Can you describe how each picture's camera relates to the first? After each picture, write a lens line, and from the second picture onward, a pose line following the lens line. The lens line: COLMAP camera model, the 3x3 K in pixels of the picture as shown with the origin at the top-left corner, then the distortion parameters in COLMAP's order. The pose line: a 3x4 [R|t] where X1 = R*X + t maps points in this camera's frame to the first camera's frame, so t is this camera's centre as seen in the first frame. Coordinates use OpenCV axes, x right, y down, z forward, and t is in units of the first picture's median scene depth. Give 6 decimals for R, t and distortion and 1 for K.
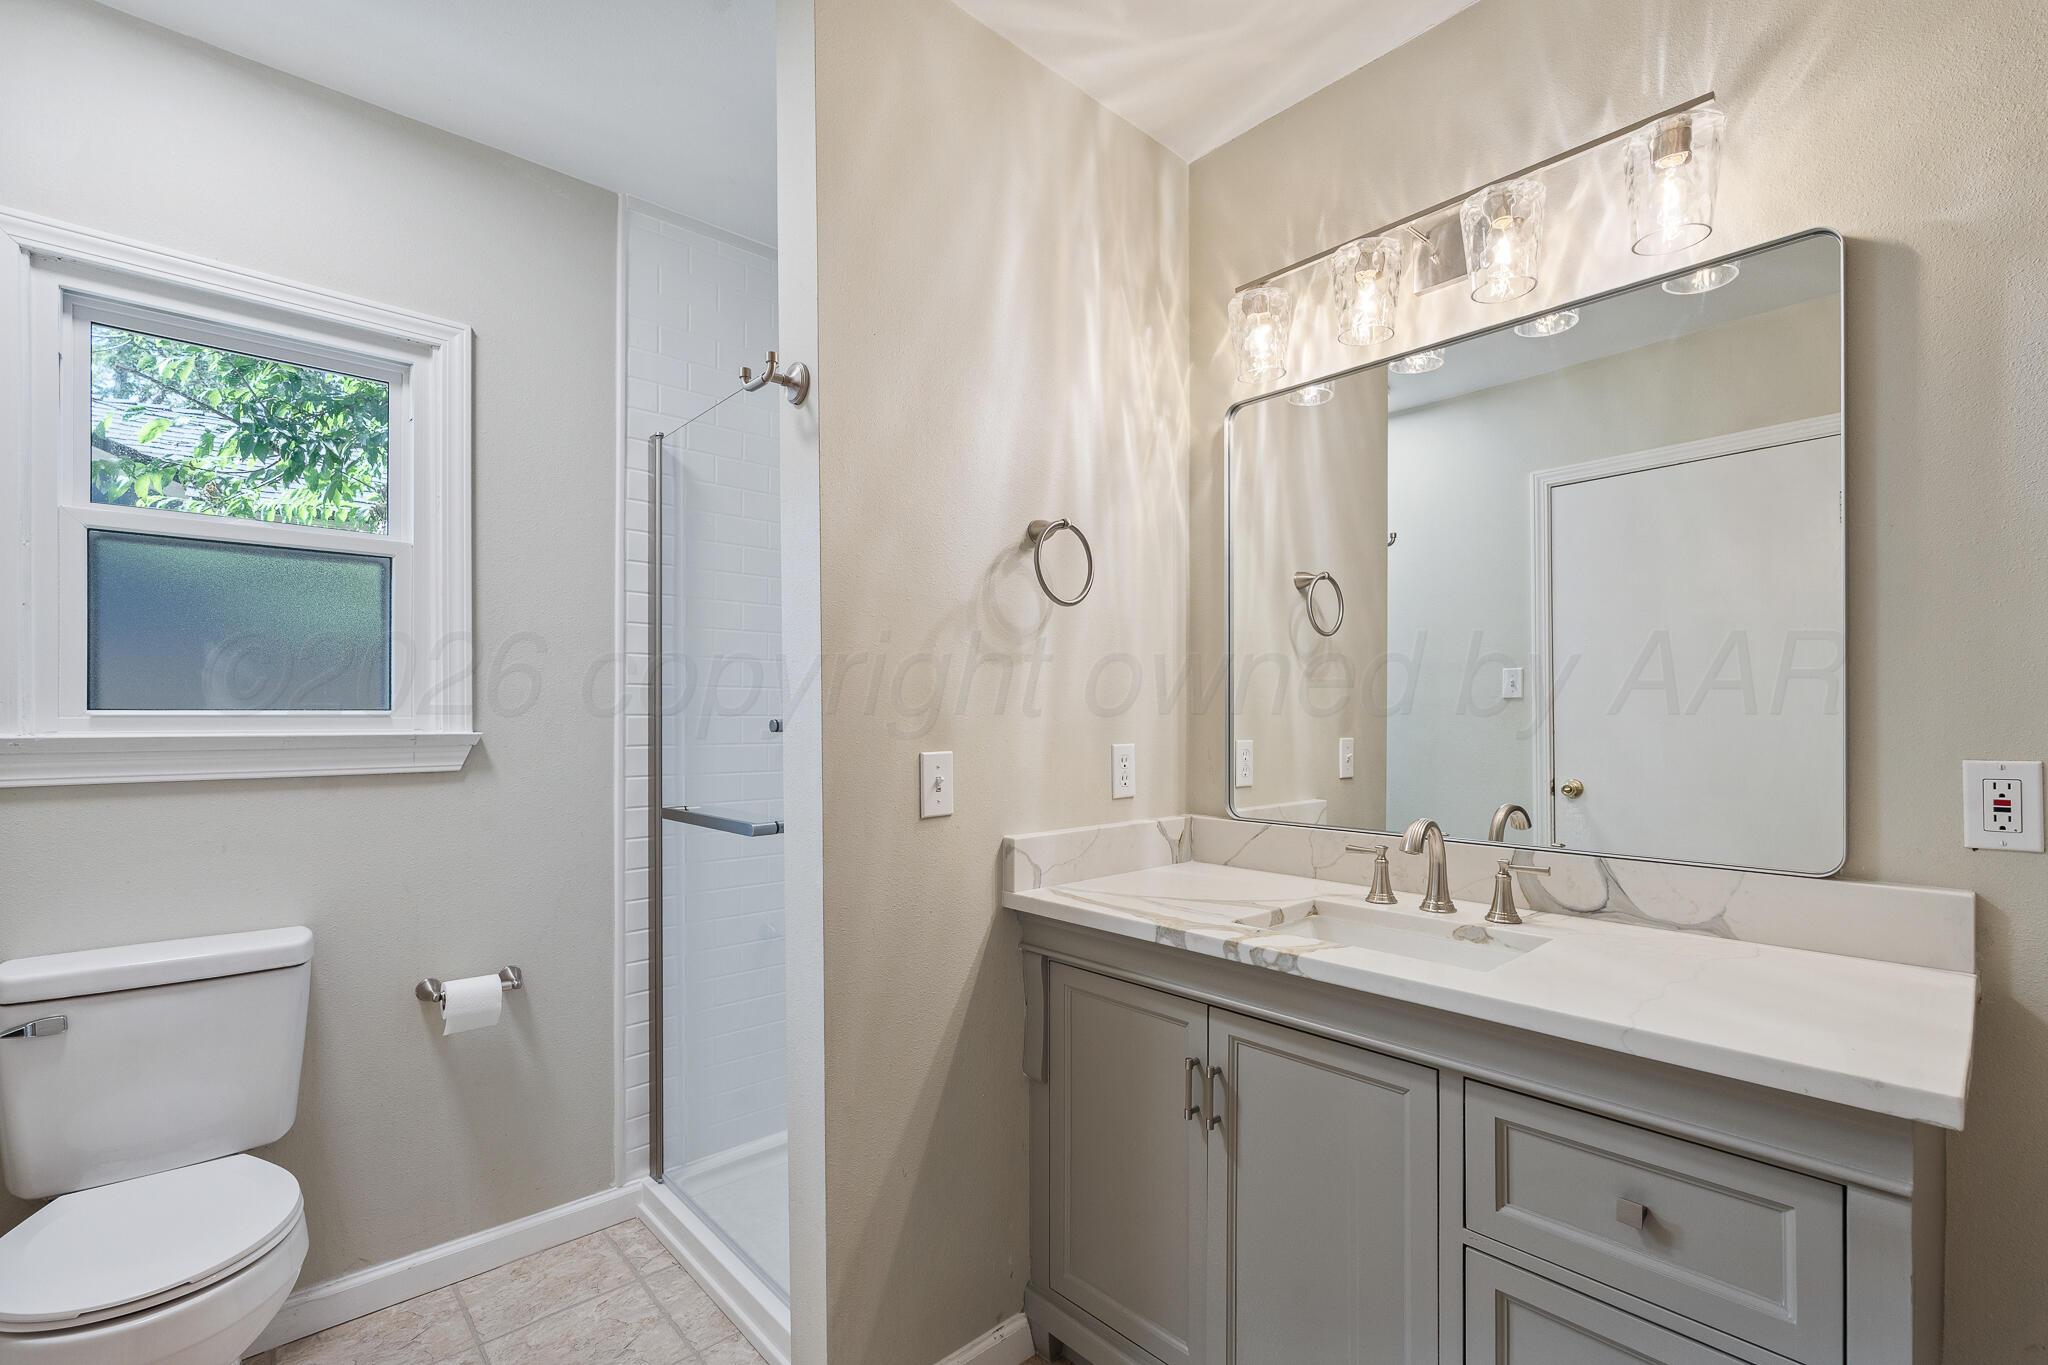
lens RADIAL K [[899.7, 0, 1023.8], [0, 899.7, 698.5], [0, 0, 1]] dist [-0.005719, 0.000129]
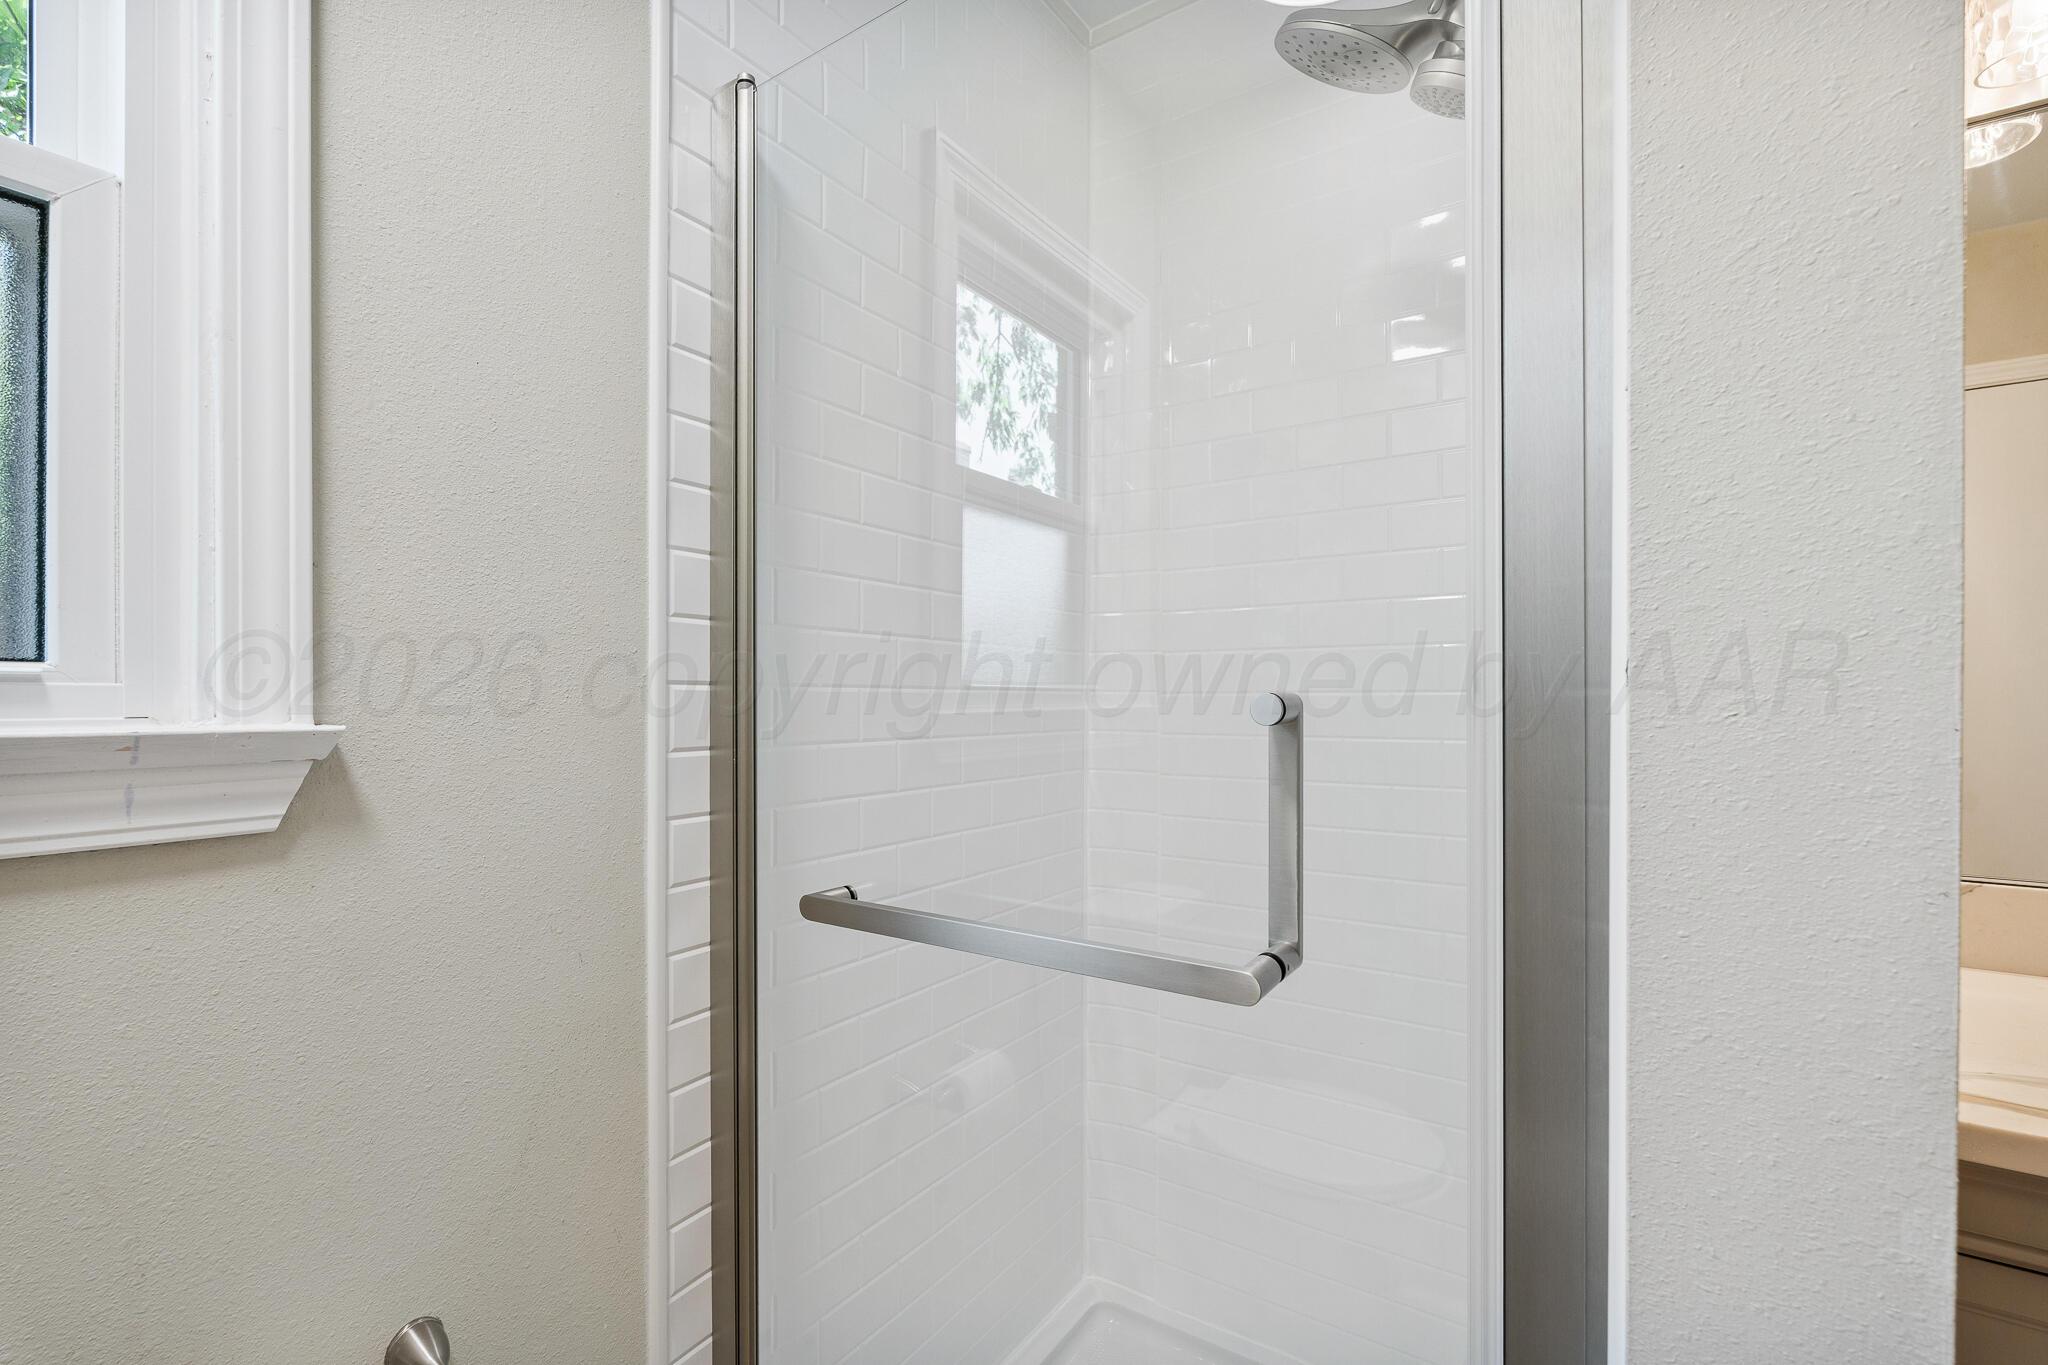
lens RADIAL K [[899.7, 0, 1028.1], [0, 899.7, 686.9], [0, 0, 1]] dist [-0.005719, 0.000129]
pose [[0.971140, 0.005930, 0.238436, -0.535067], [-0.008440, 0.999919, 0.009507, 0.020321], [-0.238360, -0.011245, 0.971112, 0.735610]]
